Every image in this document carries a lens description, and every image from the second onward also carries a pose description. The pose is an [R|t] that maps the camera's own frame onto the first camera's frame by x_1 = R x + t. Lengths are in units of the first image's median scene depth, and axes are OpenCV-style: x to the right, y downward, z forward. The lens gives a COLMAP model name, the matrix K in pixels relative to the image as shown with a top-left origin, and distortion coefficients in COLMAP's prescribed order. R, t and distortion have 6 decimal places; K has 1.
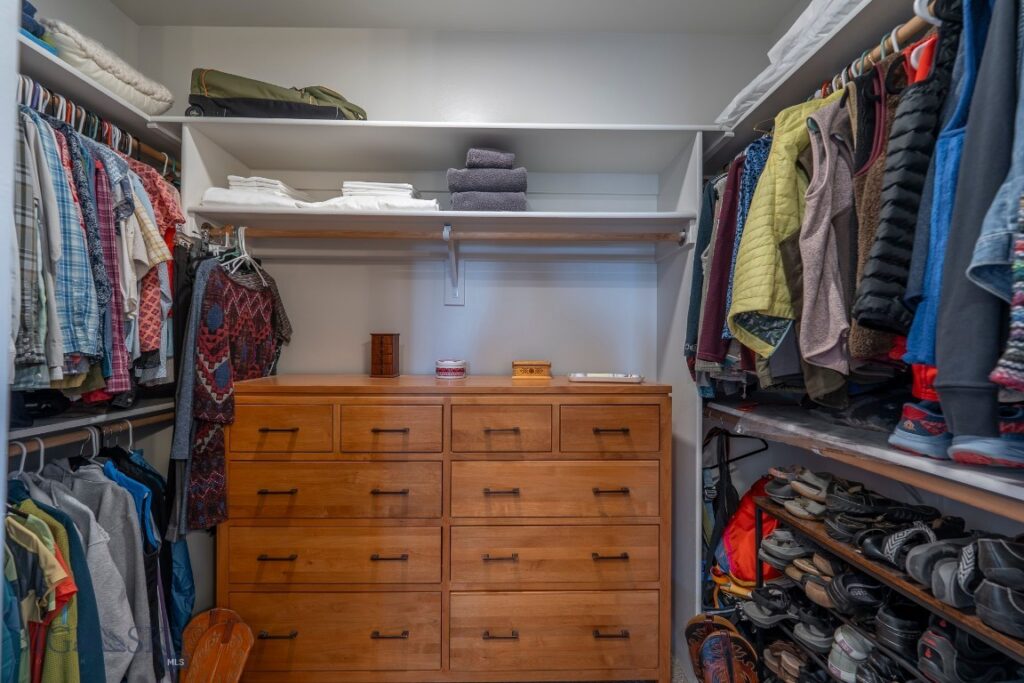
lens RADIAL K [[414.3, 0, 506.7], [0, 414.3, 344.5], [0, 0, 1]] dist [-0.002549, -0.000557]
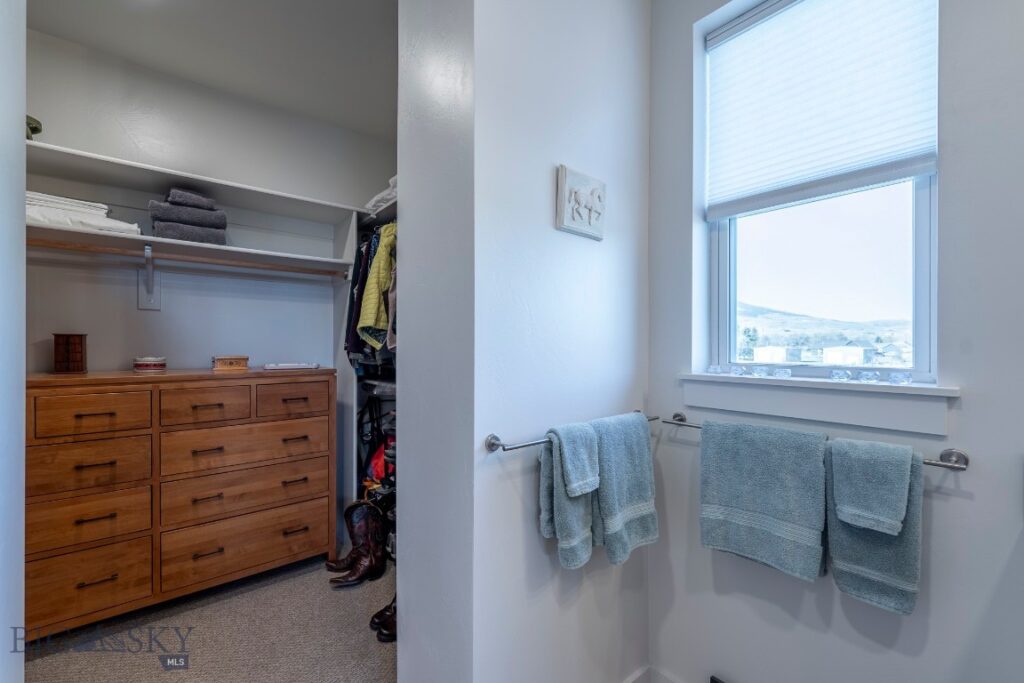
lens RADIAL K [[414.3, 0, 506.0], [0, 414.3, 346.5], [0, 0, 1]] dist [-0.002549, -0.000557]
pose [[0.780449, -0.007589, 0.625174, -0.095981], [0.003550, 0.999964, 0.007707, 0.002764], [-0.625210, -0.003795, 0.780448, -0.686501]]
